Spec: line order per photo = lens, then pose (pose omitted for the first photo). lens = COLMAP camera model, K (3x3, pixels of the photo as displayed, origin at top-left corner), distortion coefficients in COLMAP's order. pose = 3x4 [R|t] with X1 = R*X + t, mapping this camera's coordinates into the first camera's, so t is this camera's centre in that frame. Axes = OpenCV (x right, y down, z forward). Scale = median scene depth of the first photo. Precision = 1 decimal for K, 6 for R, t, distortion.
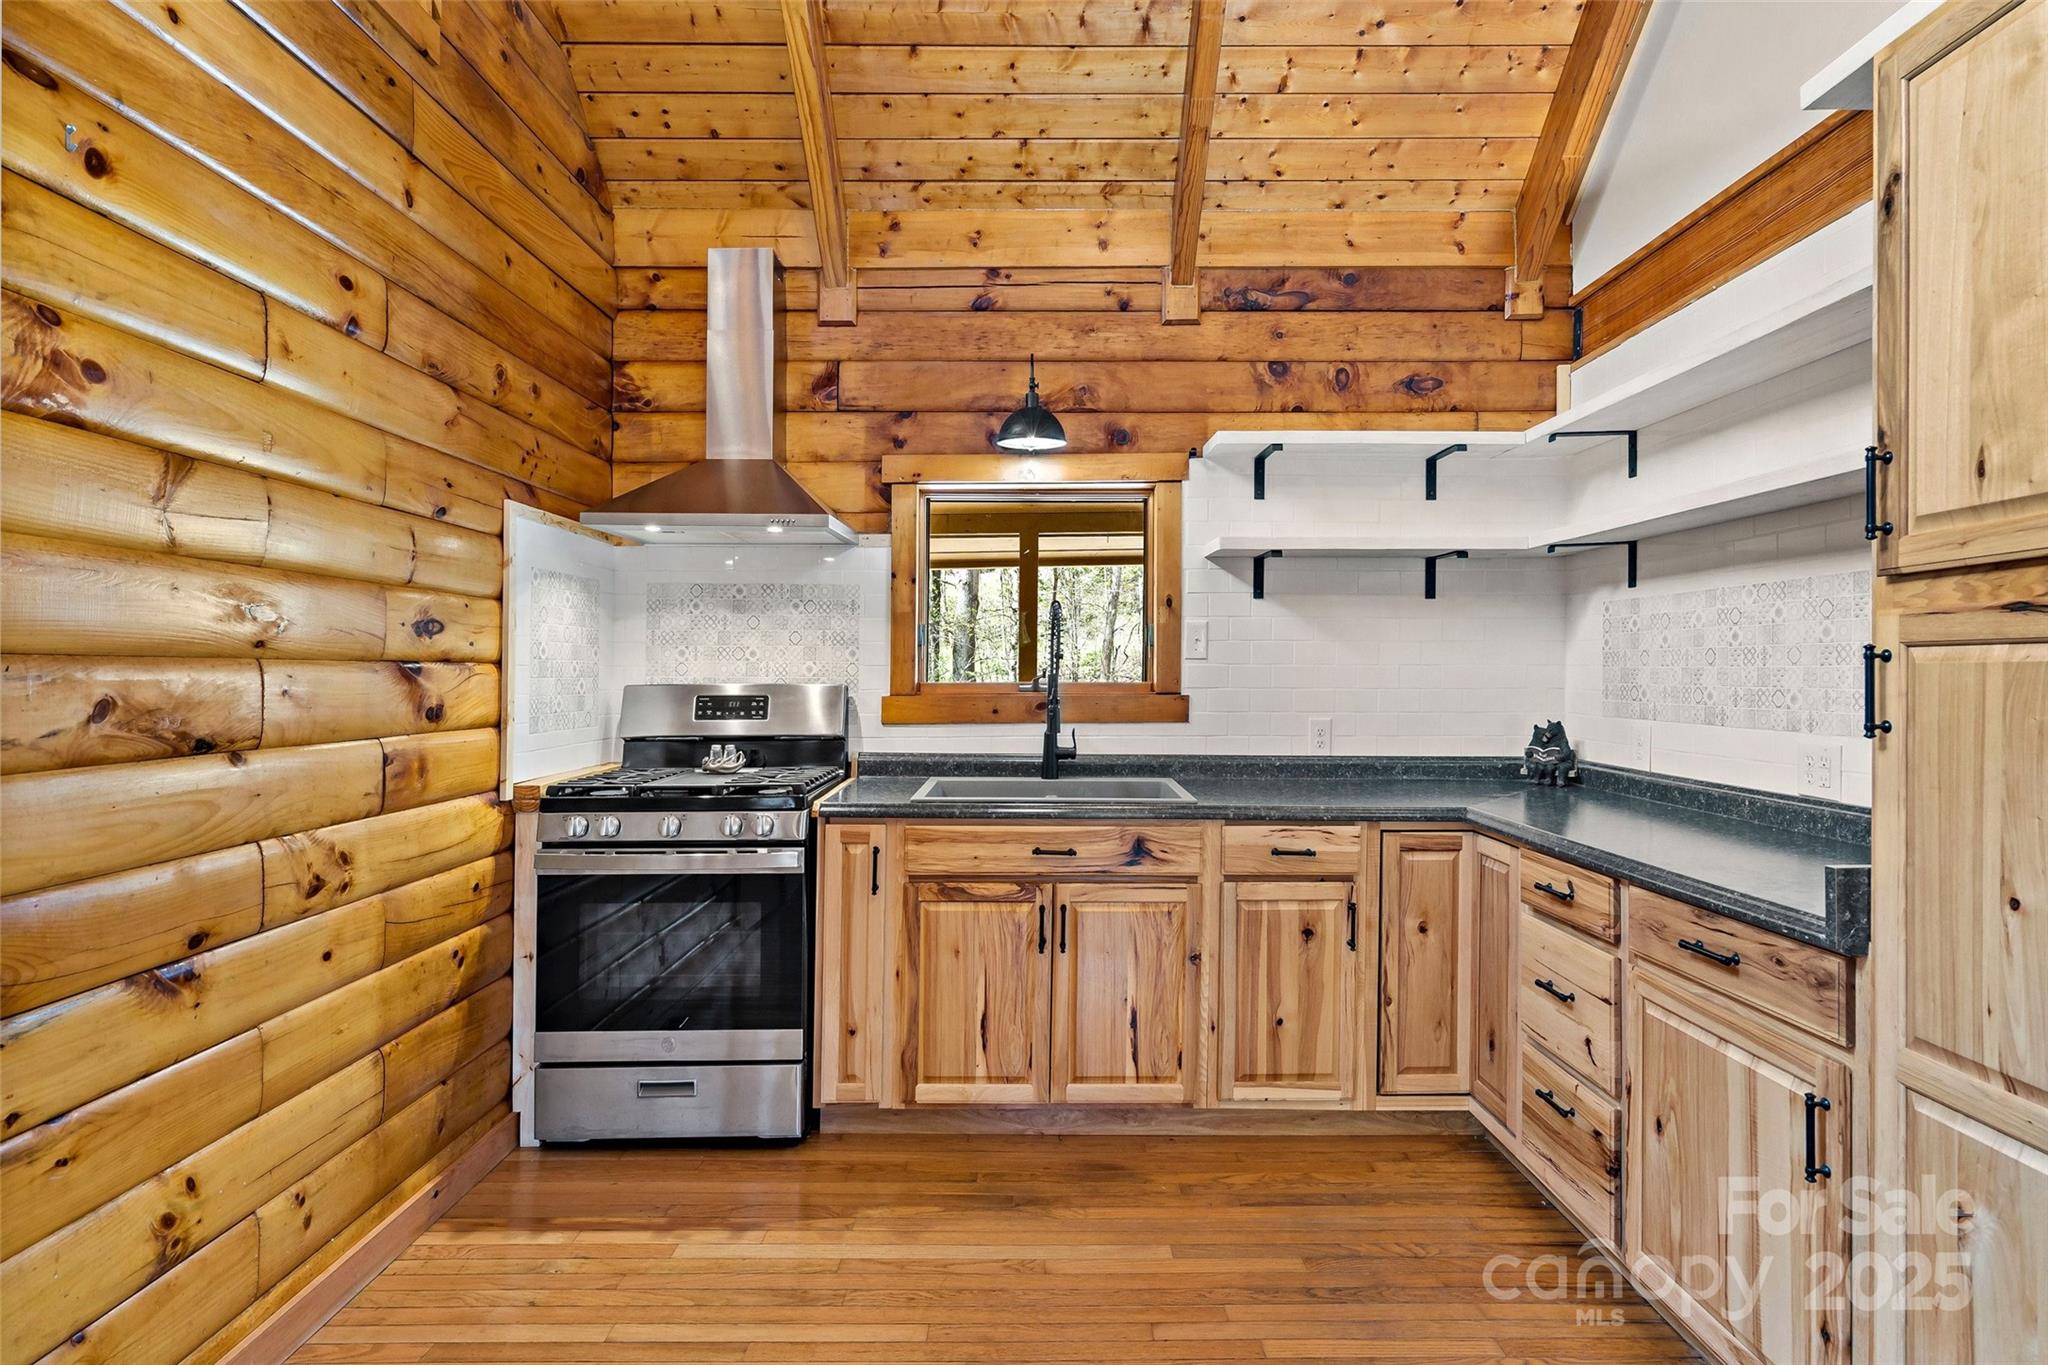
lens RADIAL K [[992.9, 0, 1025.7], [0, 992.9, 677.3], [0, 0, 1]] dist [0.005174, 0.001091]
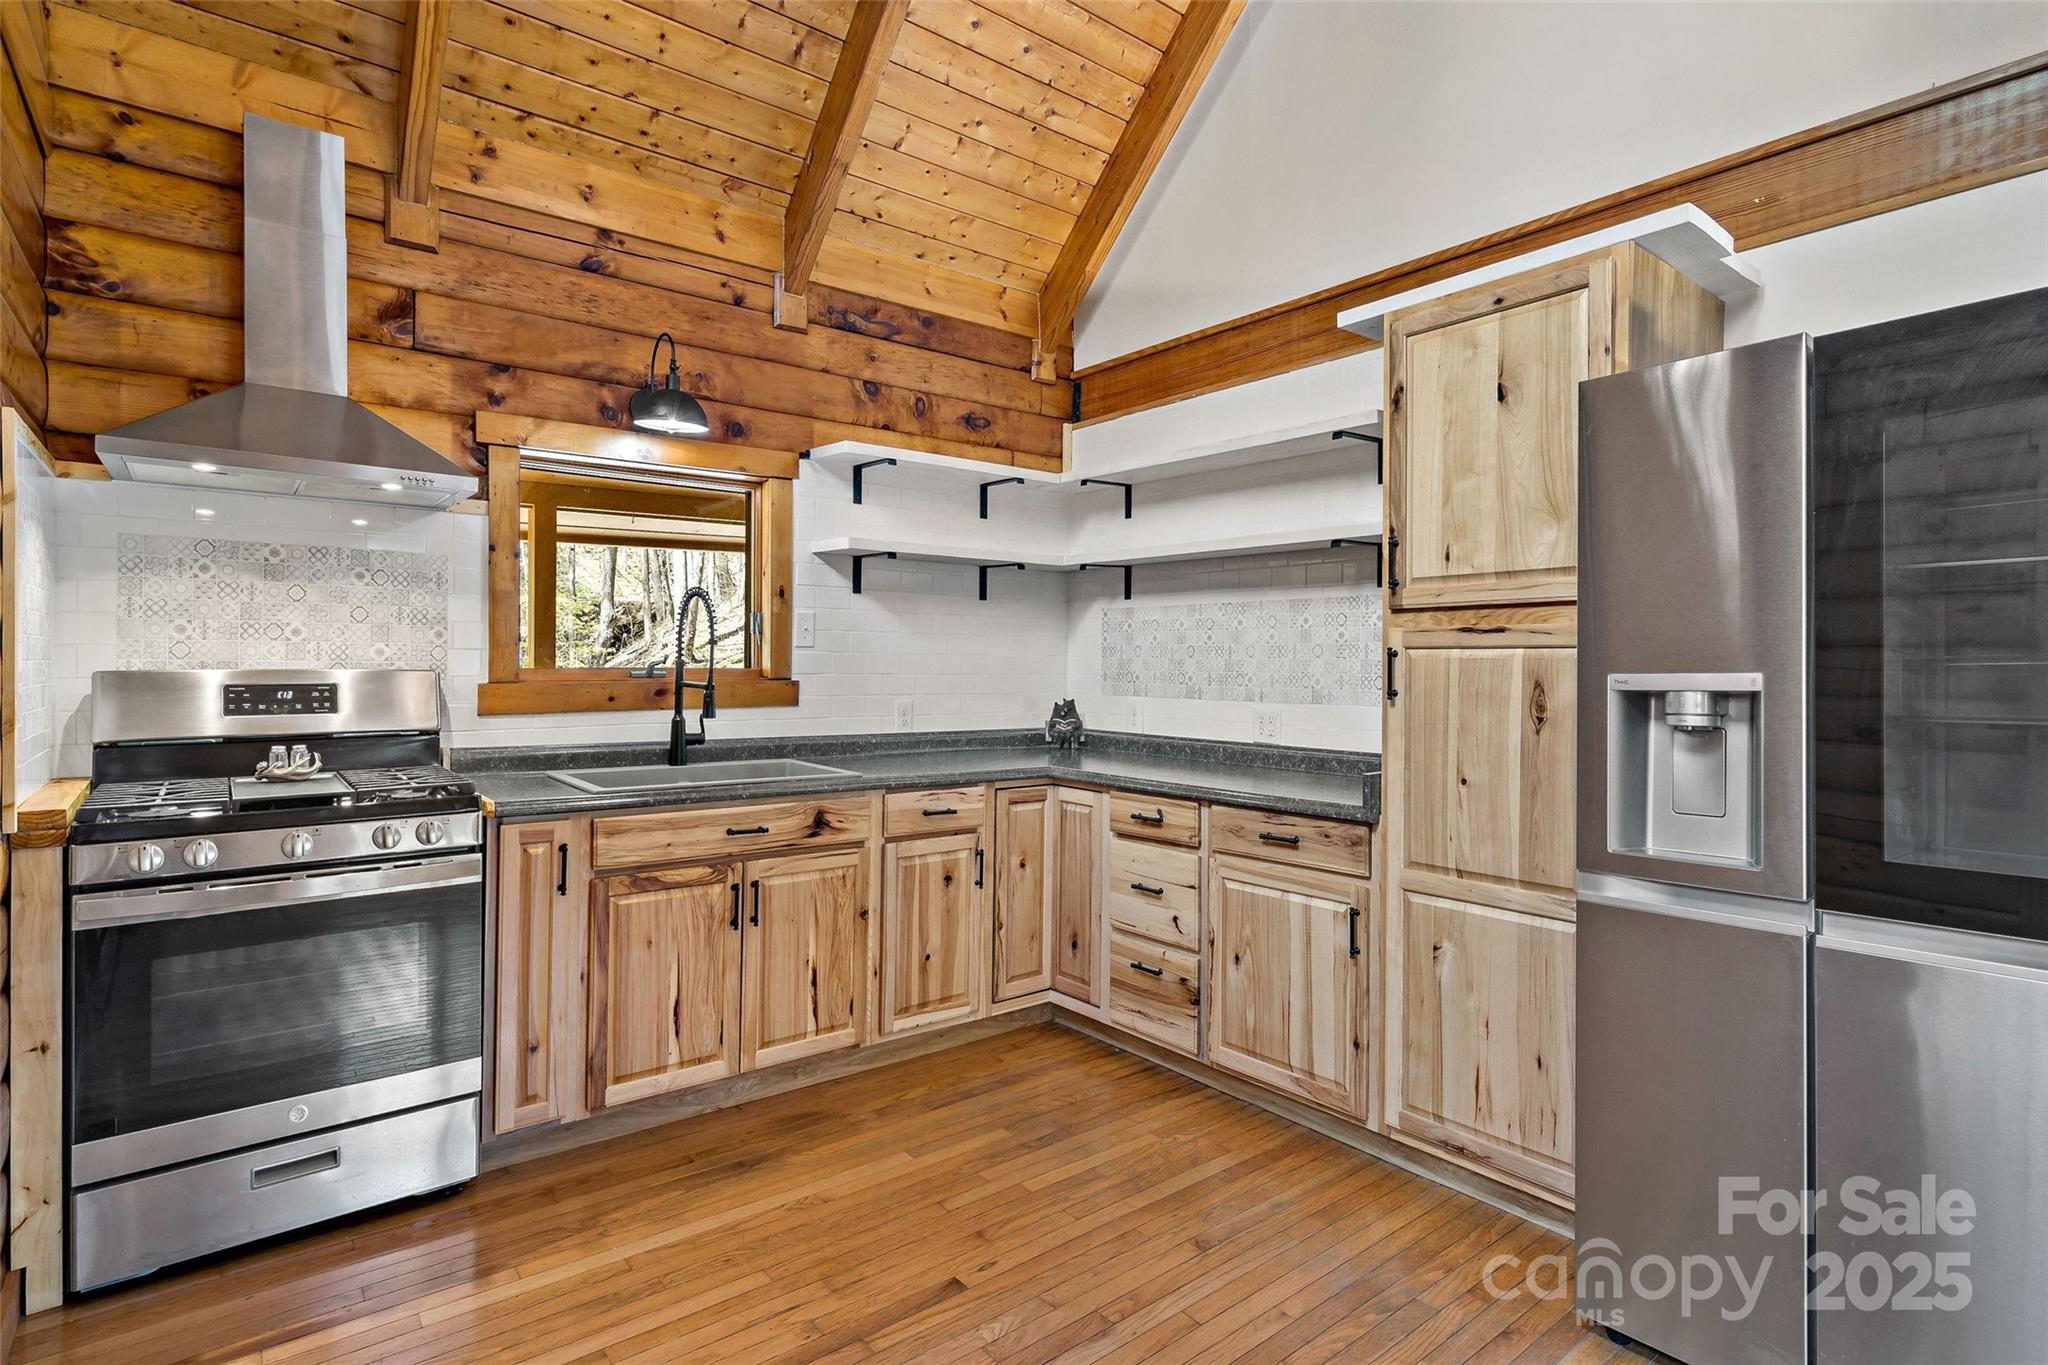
lens RADIAL K [[1025.3, 0, 1023.5], [0, 1025.3, 676.4], [0, 0, 1]] dist [0.012972, -0.000297]
pose [[0.789866, -0.002658, 0.613273, -0.388613], [-0.004079, 0.999946, 0.009586, 0.002040], [-0.613266, -0.010073, 0.789812, -0.025120]]
